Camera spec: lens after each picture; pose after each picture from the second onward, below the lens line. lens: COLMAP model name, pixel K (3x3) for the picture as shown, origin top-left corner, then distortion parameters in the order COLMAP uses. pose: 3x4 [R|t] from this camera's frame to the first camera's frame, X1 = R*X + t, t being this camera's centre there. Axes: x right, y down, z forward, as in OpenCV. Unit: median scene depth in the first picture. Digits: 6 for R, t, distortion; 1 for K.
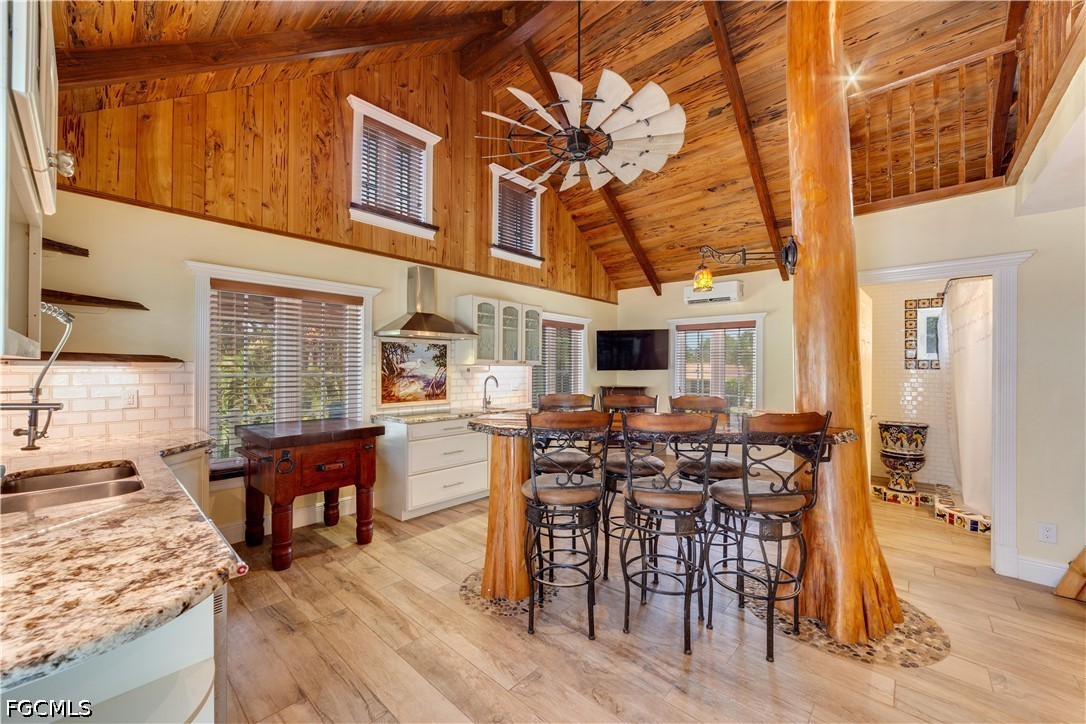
lens RADIAL K [[424.2, 0, 538.2], [0, 424.2, 364.5], [0, 0, 1]] dist [-0.001837, -0.000187]
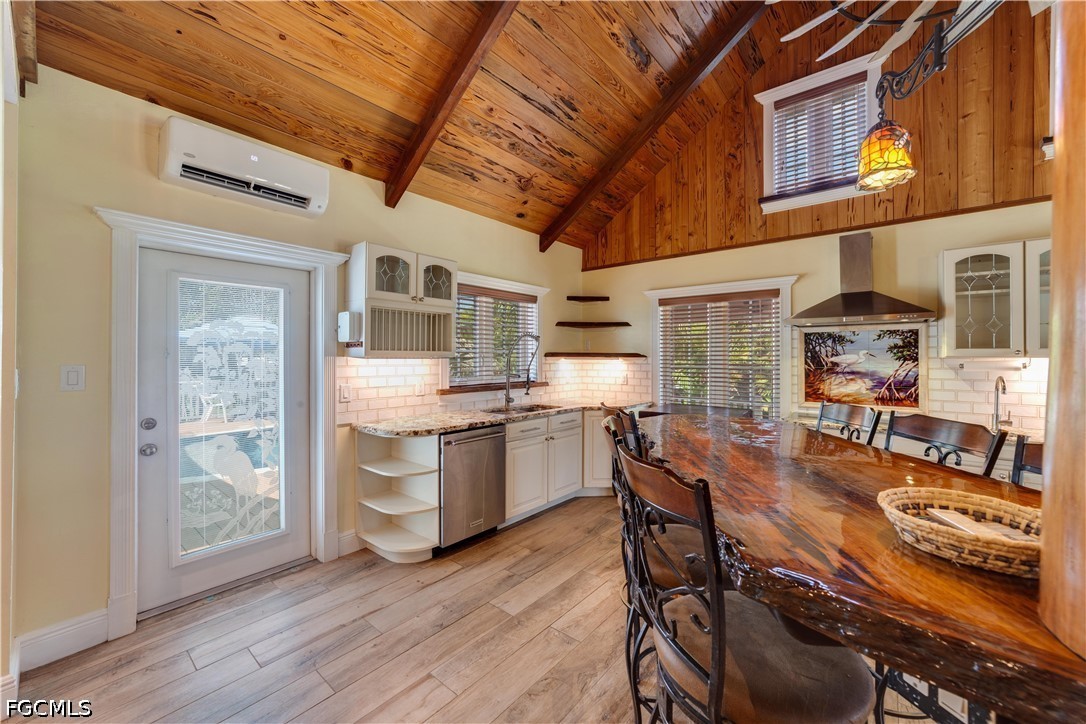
lens RADIAL K [[420.5, 0, 539.5], [0, 420.5, 356.2], [0, 0, 1]] dist [-0.028146, 0.011156]
pose [[0.046800, -0.008682, -0.998867, 0.476214], [0.003678, 0.999957, -0.008520, 0.001392], [0.998898, -0.003276, 0.046830, 0.385992]]
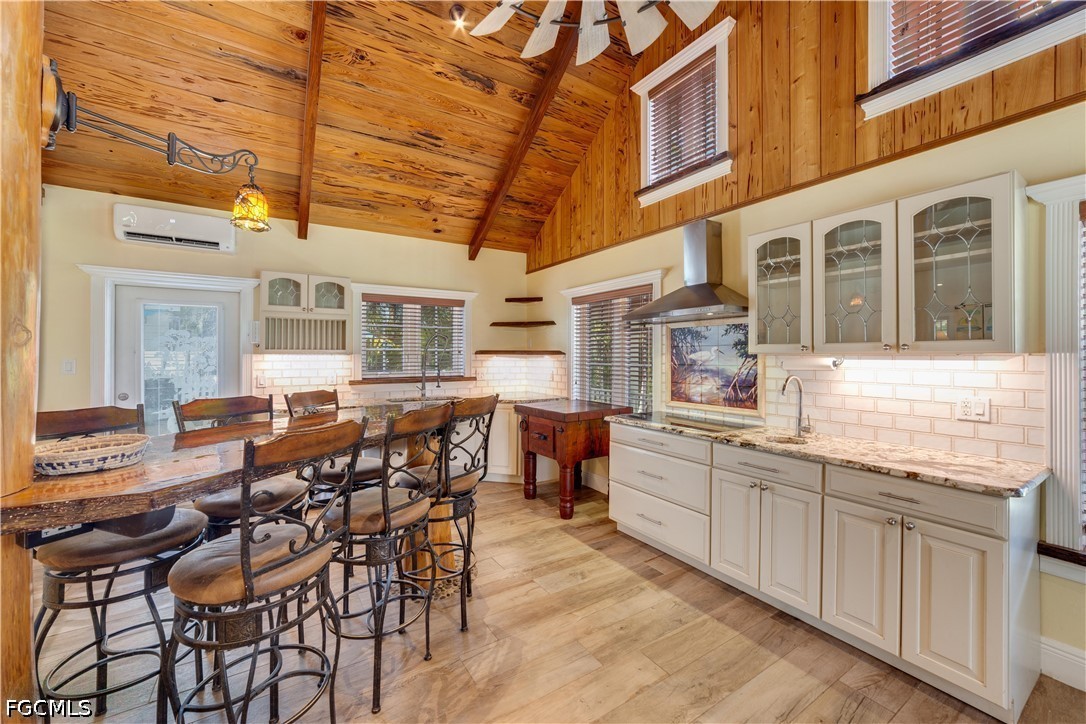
lens RADIAL K [[420.5, 0, 539.5], [0, 420.5, 356.2], [0, 0, 1]] dist [-0.028146, 0.011156]
pose [[-0.260776, -0.003775, -0.965392, 0.509714], [0.002486, 0.999986, -0.004582, 0.005248], [0.965396, -0.003595, -0.260763, 0.940244]]
